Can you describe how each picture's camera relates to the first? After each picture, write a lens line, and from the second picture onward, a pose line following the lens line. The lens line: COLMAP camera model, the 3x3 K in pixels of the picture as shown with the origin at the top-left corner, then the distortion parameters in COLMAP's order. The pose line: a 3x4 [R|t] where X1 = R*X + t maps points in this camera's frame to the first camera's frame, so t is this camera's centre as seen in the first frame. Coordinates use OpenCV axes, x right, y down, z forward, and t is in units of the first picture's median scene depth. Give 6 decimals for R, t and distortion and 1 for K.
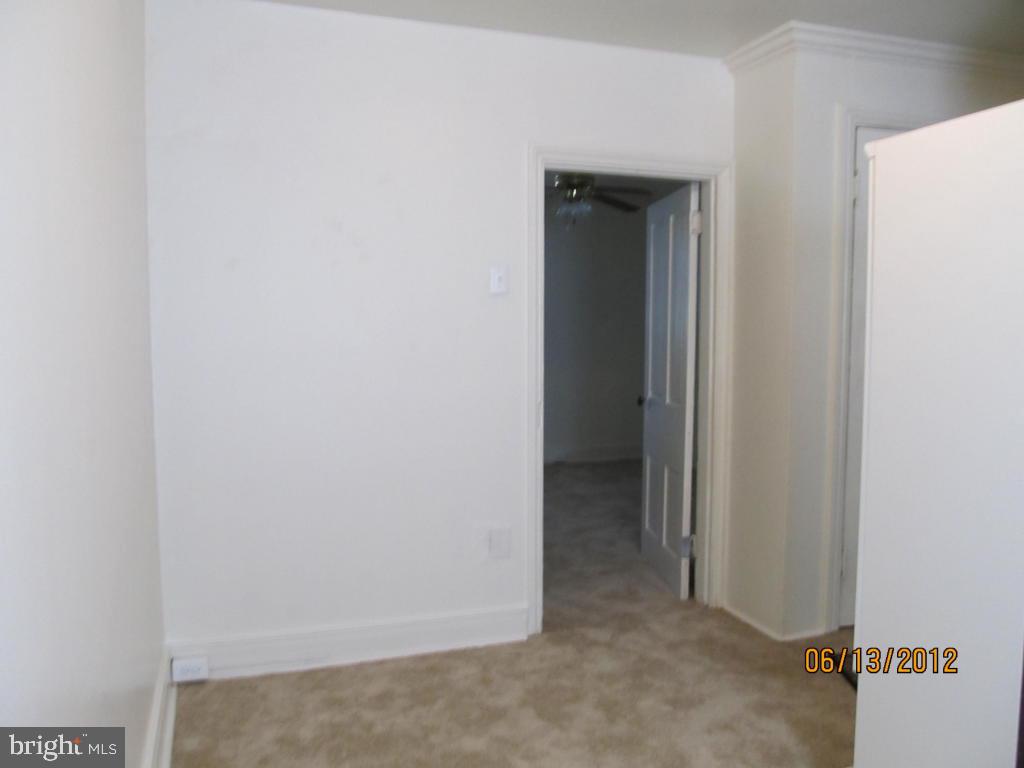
lens RADIAL K [[869.9, 0, 505.1], [0, 869.9, 382.5], [0, 0, 1]] dist [-0.094326, 0.059353]
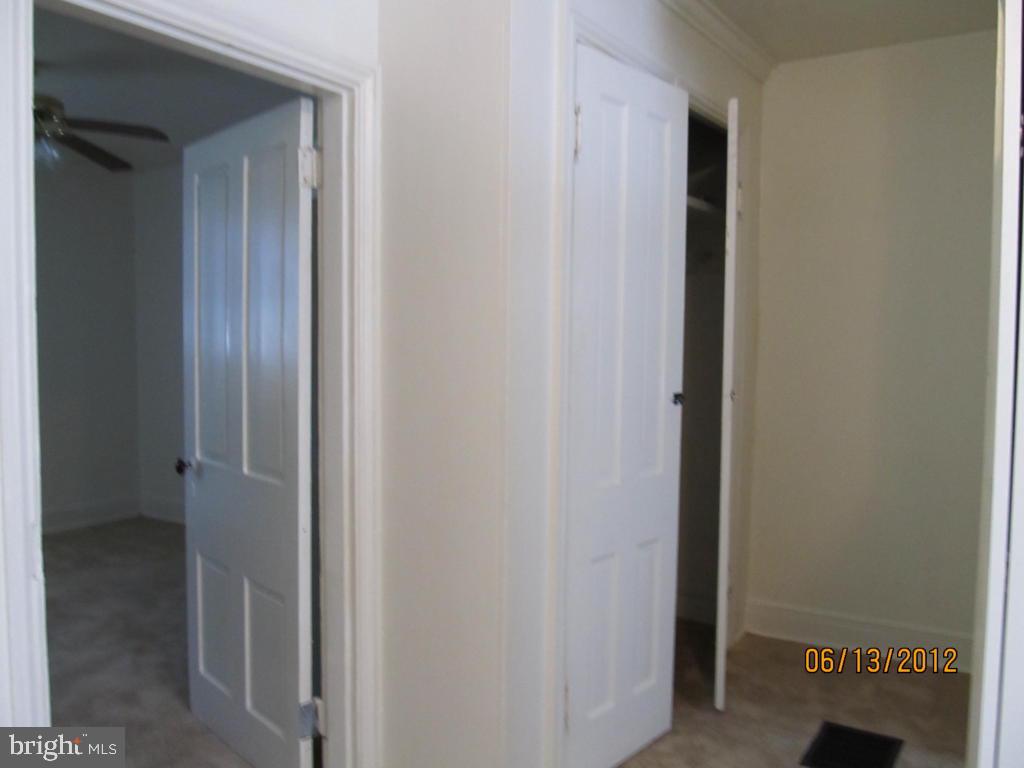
lens RADIAL K [[869.9, 0, 505.1], [0, 869.9, 382.5], [0, 0, 1]] dist [-0.094326, 0.059353]
pose [[0.800167, -0.033103, 0.598862, -0.022791], [0.036082, 0.999324, 0.007027, -0.038949], [-0.598690, 0.015985, 0.800821, 0.446932]]
